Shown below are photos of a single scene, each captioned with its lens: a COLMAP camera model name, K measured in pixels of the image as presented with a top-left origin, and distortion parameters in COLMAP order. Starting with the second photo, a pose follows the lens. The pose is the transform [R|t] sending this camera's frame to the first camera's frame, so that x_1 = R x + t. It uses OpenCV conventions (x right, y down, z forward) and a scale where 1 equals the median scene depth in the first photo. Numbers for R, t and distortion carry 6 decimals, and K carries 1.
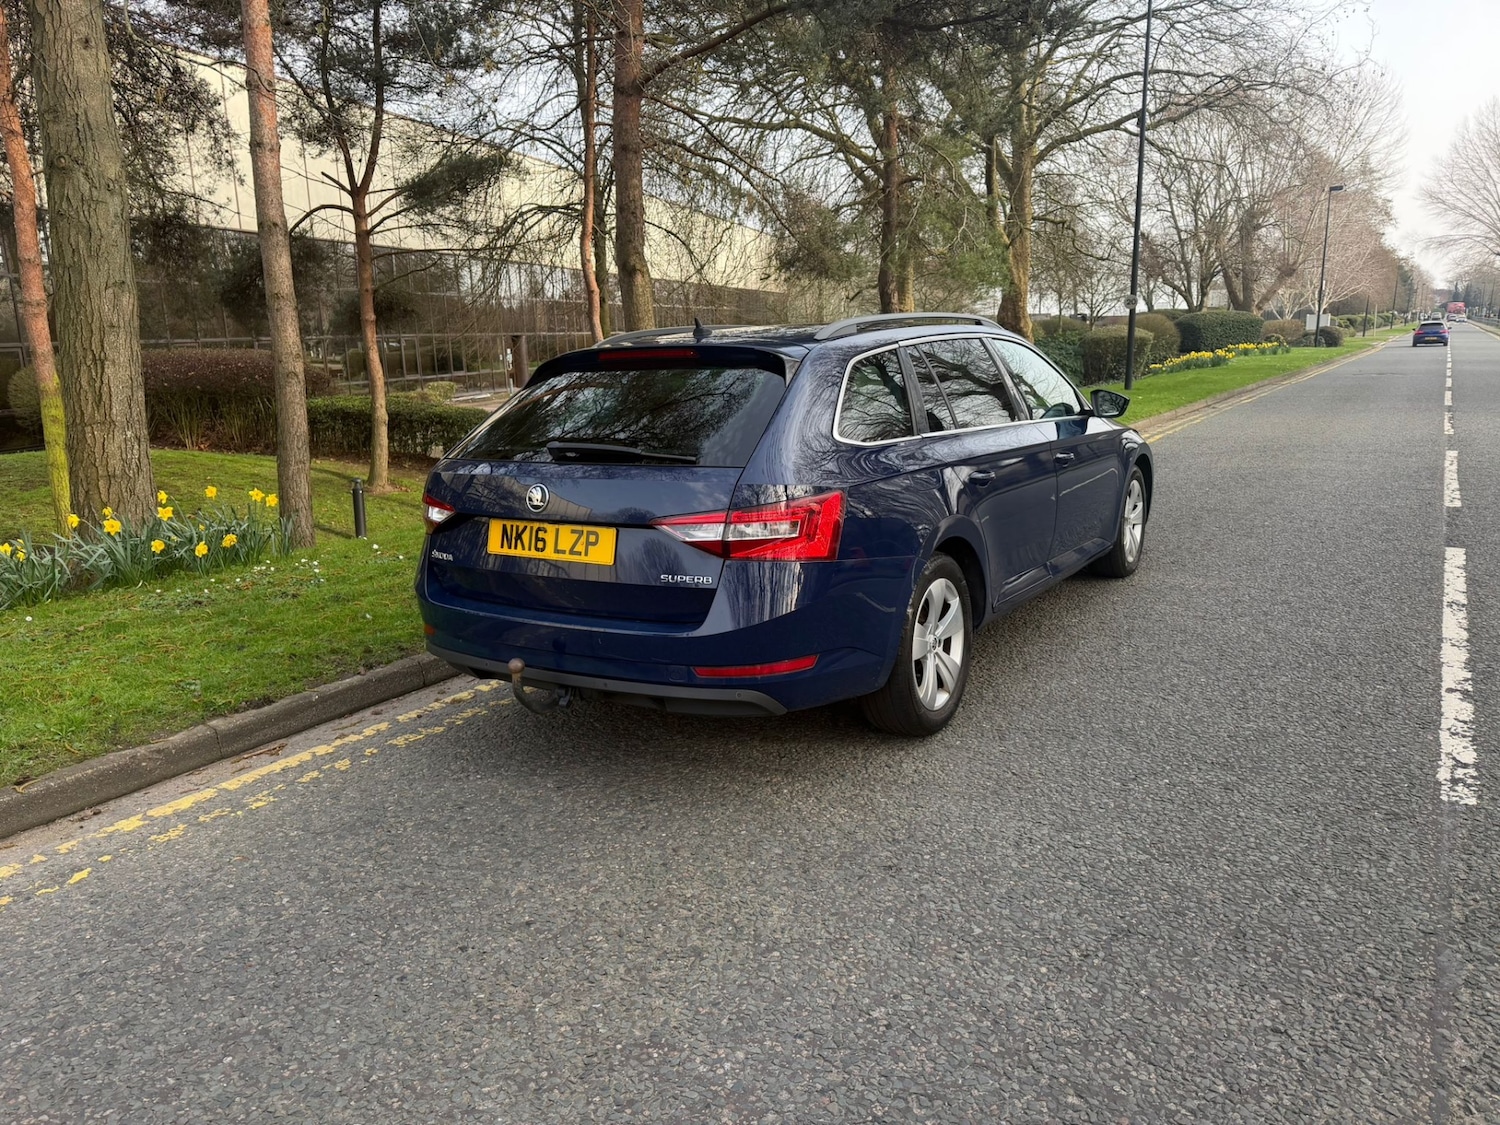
lens RADIAL K [[1066.5, 0, 743.2], [0, 1066.5, 535.2], [0, 0, 1]] dist [0.024300, -0.033984]
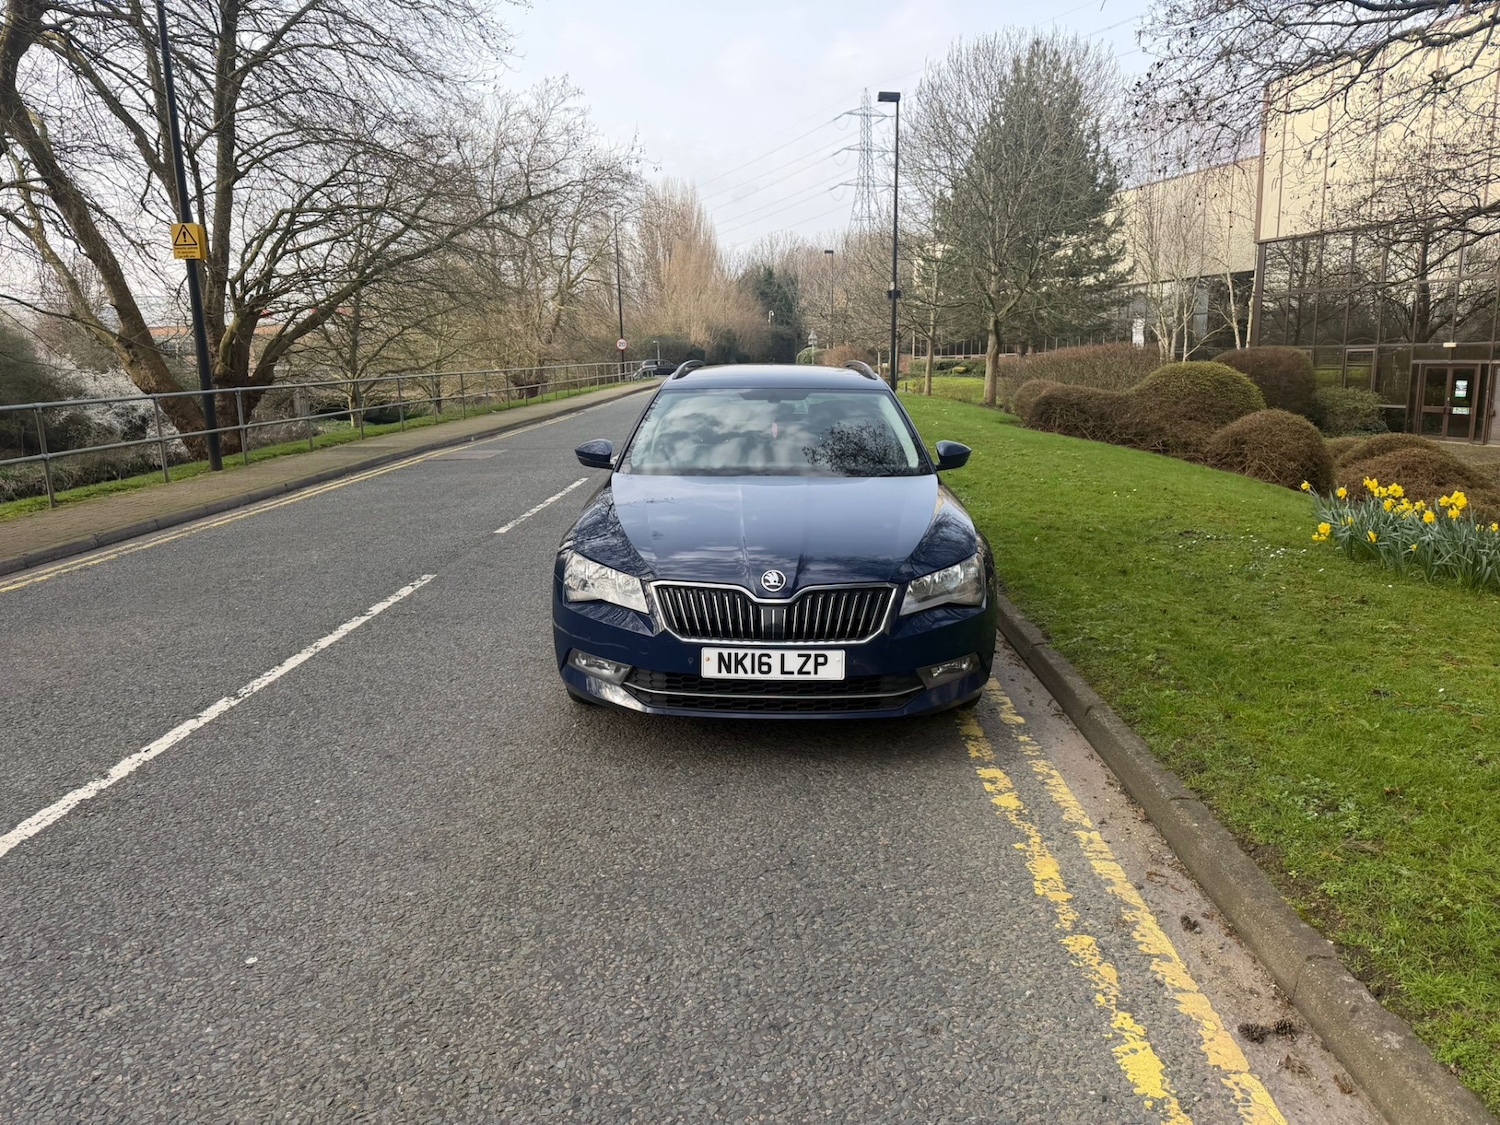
lens RADIAL K [[1065.7, 0, 749.1], [0, 1065.7, 536.7], [0, 0, 1]] dist [0.048852, -0.061782]
pose [[-0.855258, 0.116746, -0.504879, 1.038013], [-0.066509, 0.941503, 0.330375, -0.553002], [0.513916, 0.316135, -0.797464, 2.687882]]
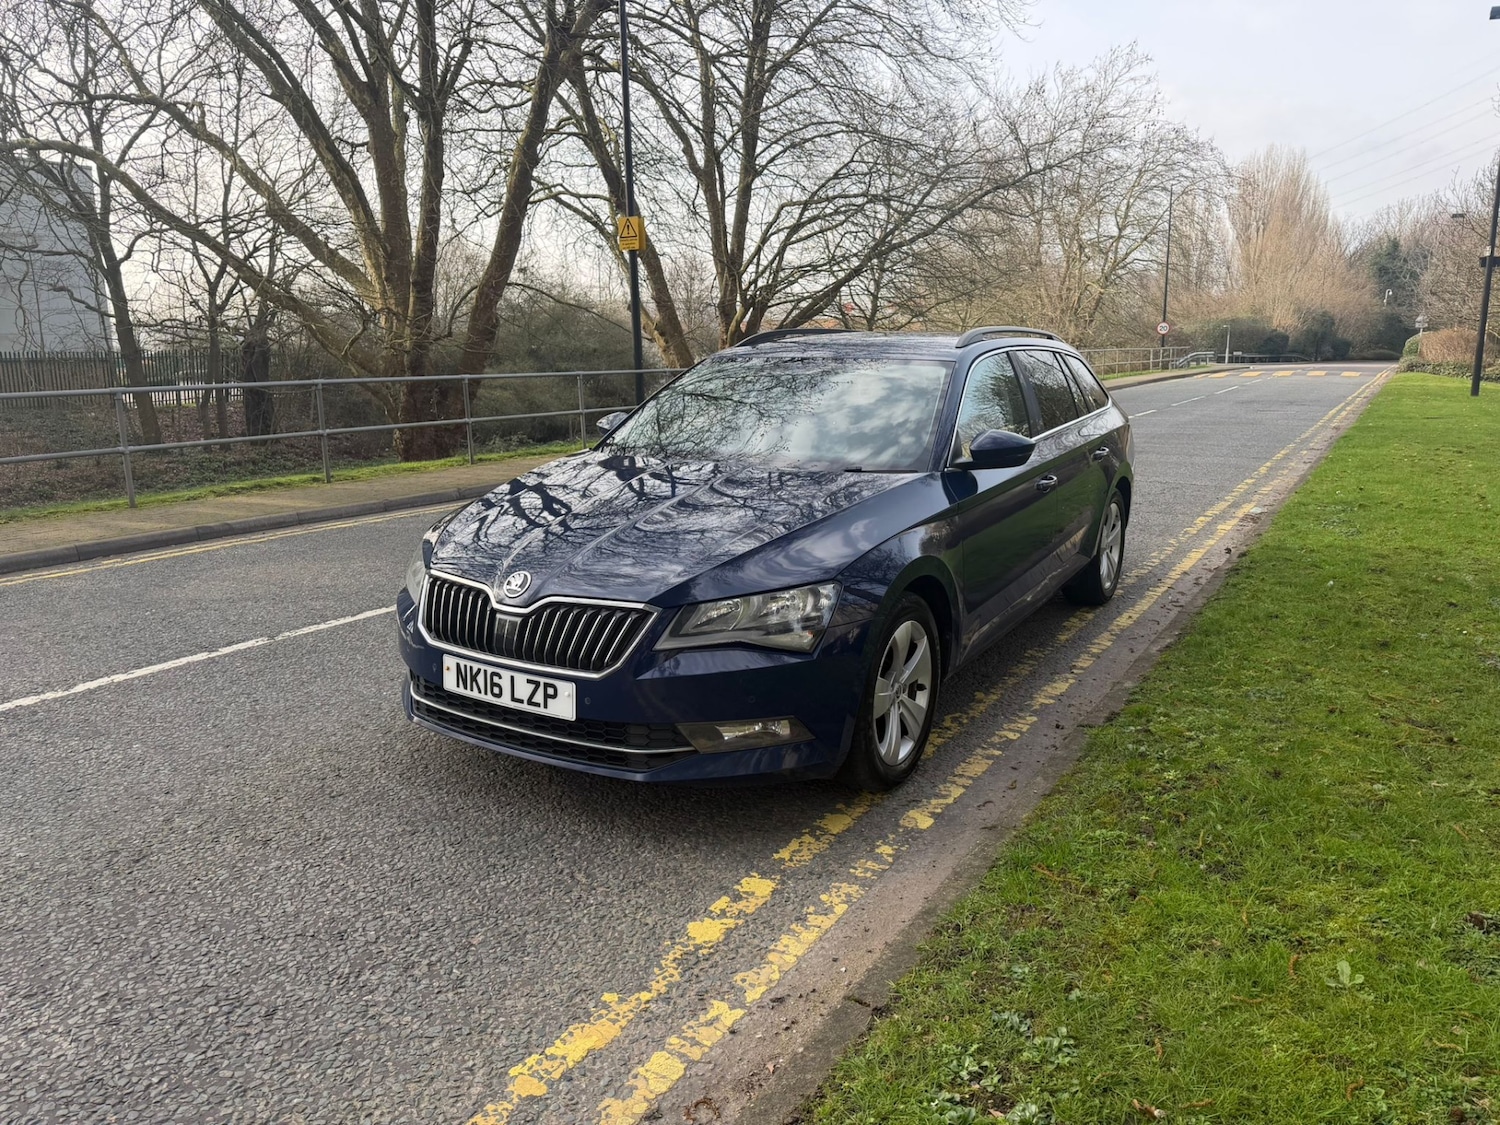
lens RADIAL K [[1066.5, 0, 743.2], [0, 1066.5, 535.2], [0, 0, 1]] dist [0.024300, -0.033984]
pose [[-0.999486, 0.030652, -0.009372, 0.338191], [0.025432, 0.936337, 0.350180, -0.498207], [0.019509, 0.349762, -0.936635, 2.663206]]
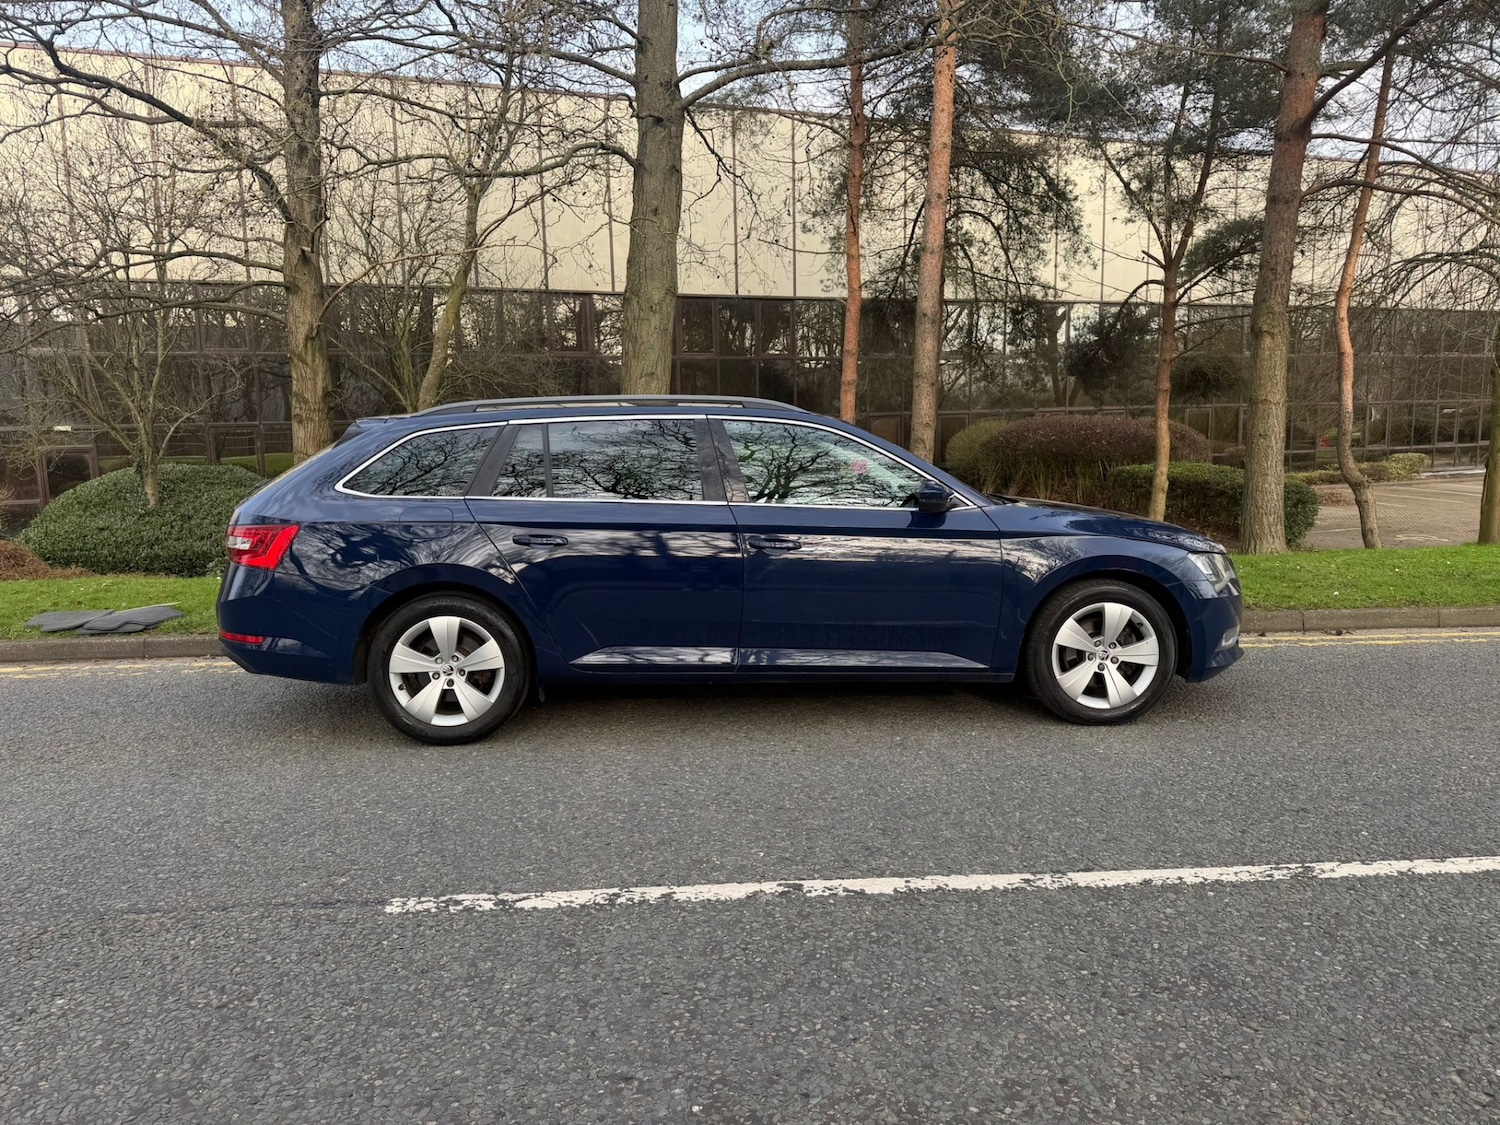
lens RADIAL K [[1033.5, 0, 750.0], [0, 1033.5, 562.5], [0, 0, 1]] dist [0.025719, -0.022060]
pose [[0.589046, 0.115831, -0.799755, 1.302082], [-0.147105, 0.988508, 0.034821, -0.112068], [0.794597, 0.097136, 0.599316, 0.555458]]
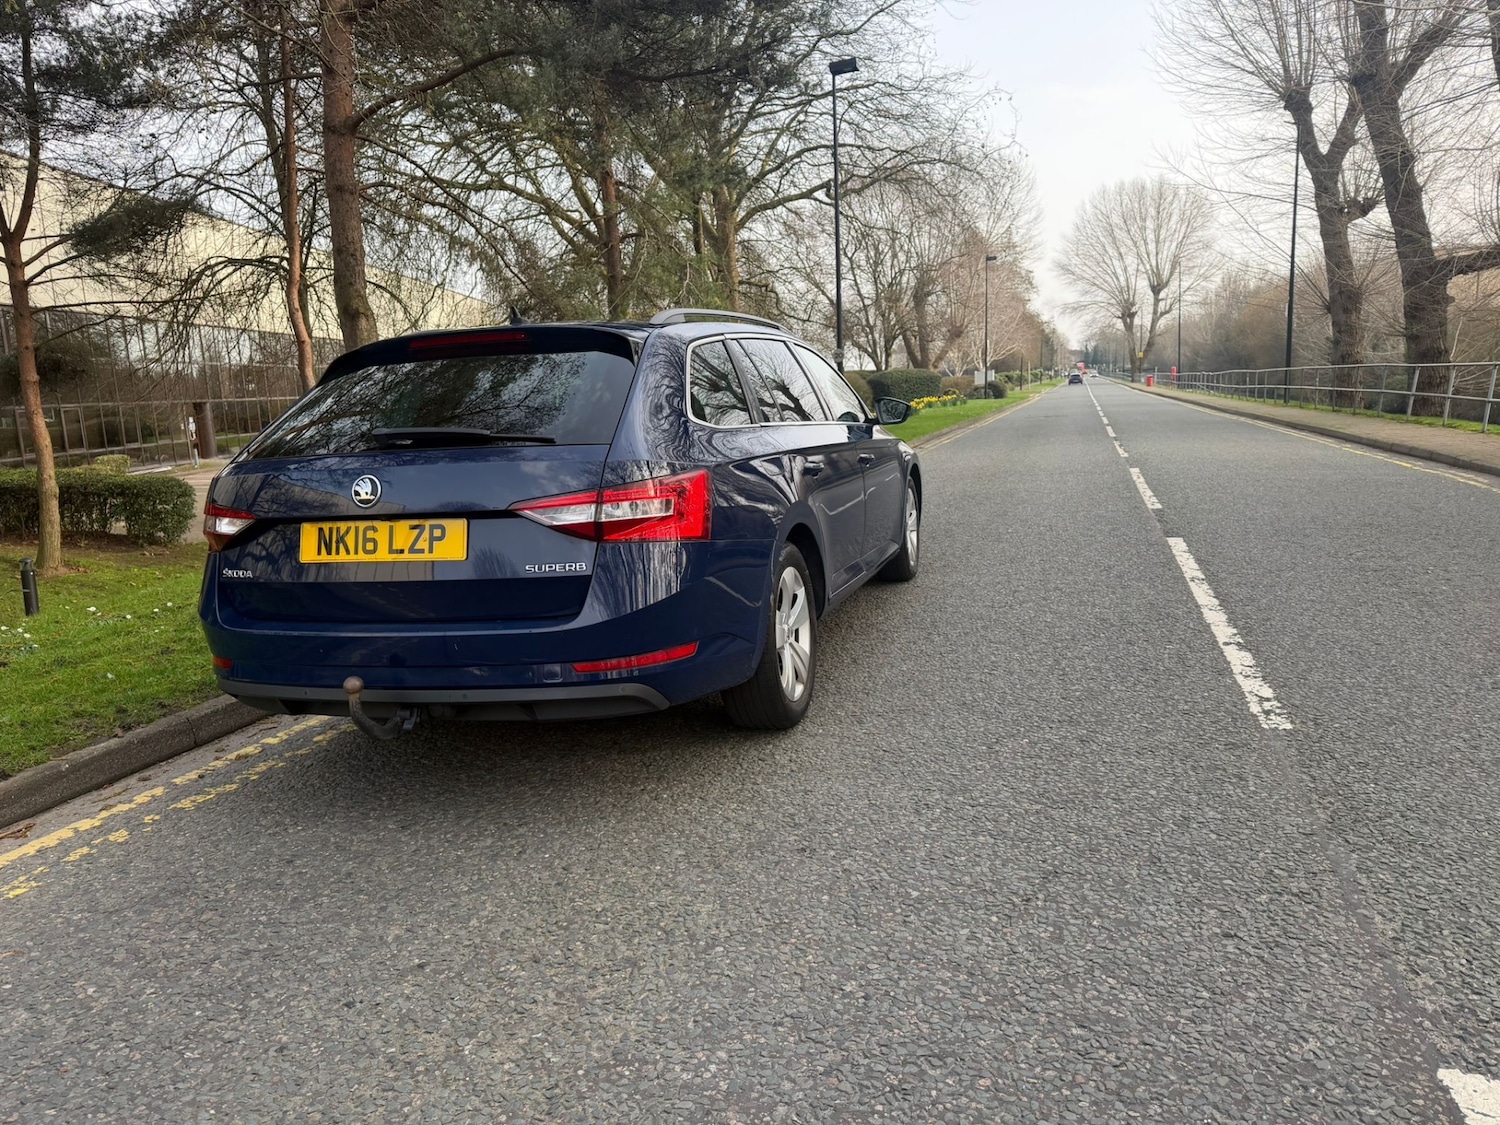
lens RADIAL K [[1066.5, 0, 743.2], [0, 1066.5, 535.2], [0, 0, 1]] dist [0.024300, -0.033984]
pose [[0.963978, -0.057518, 0.259690, -0.106354], [0.072991, 0.996062, -0.050331, 0.057259], [-0.255772, 0.067473, 0.964380, 0.062125]]
